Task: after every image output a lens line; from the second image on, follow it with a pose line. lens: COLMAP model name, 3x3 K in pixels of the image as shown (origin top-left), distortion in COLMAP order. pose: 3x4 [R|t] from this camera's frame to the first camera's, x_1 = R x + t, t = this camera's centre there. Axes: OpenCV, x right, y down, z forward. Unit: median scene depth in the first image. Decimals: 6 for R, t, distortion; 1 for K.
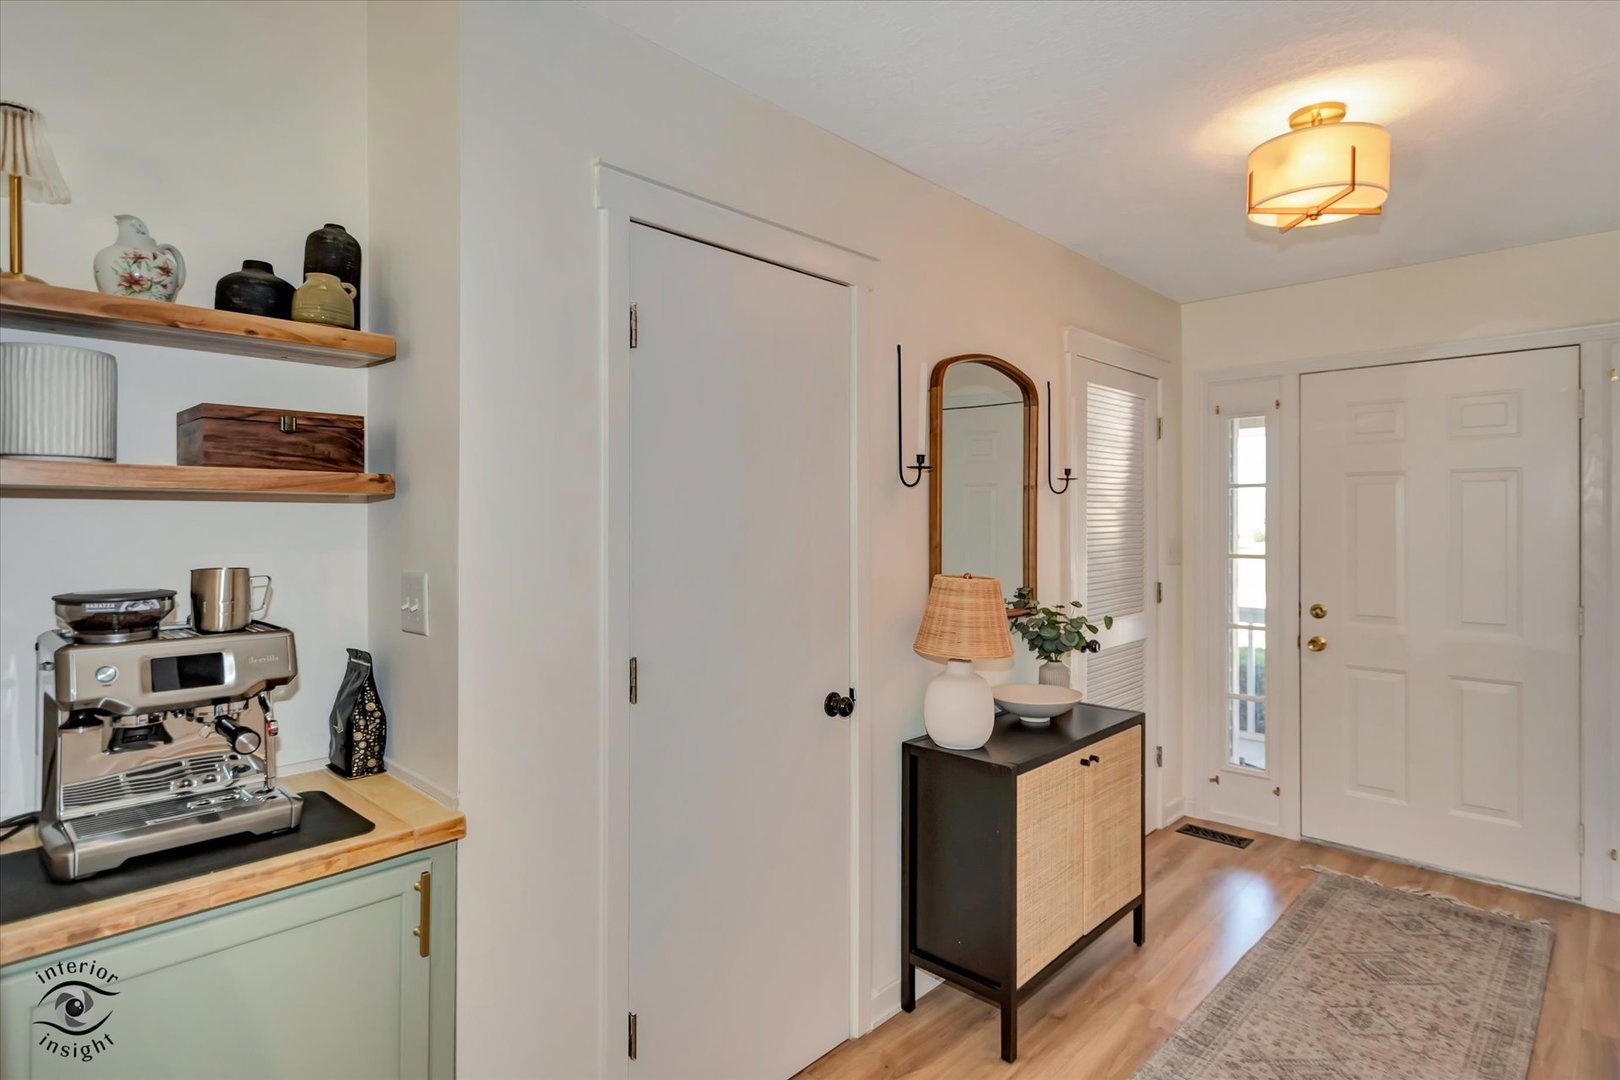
lens RADIAL K [[844.6, 0, 805.7], [0, 844.6, 529.1], [0, 0, 1]] dist [0.003037, -0.005405]
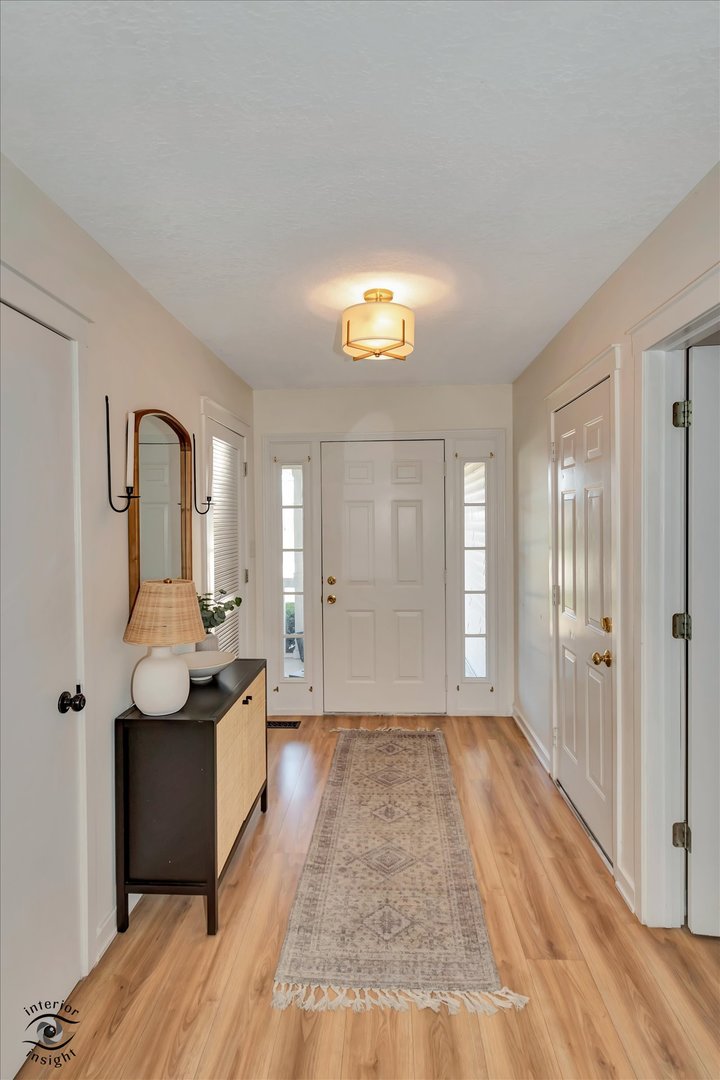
lens RADIAL K [[563.1, 0, 364.9], [0, 563.1, 532.3], [0, 0, 1]] dist [0.003037, -0.005405]
pose [[0.754665, -0.022317, 0.655731, -0.142358], [0.016027, 0.999750, 0.015580, -0.027090], [-0.655915, -0.001248, 0.754834, 0.138495]]
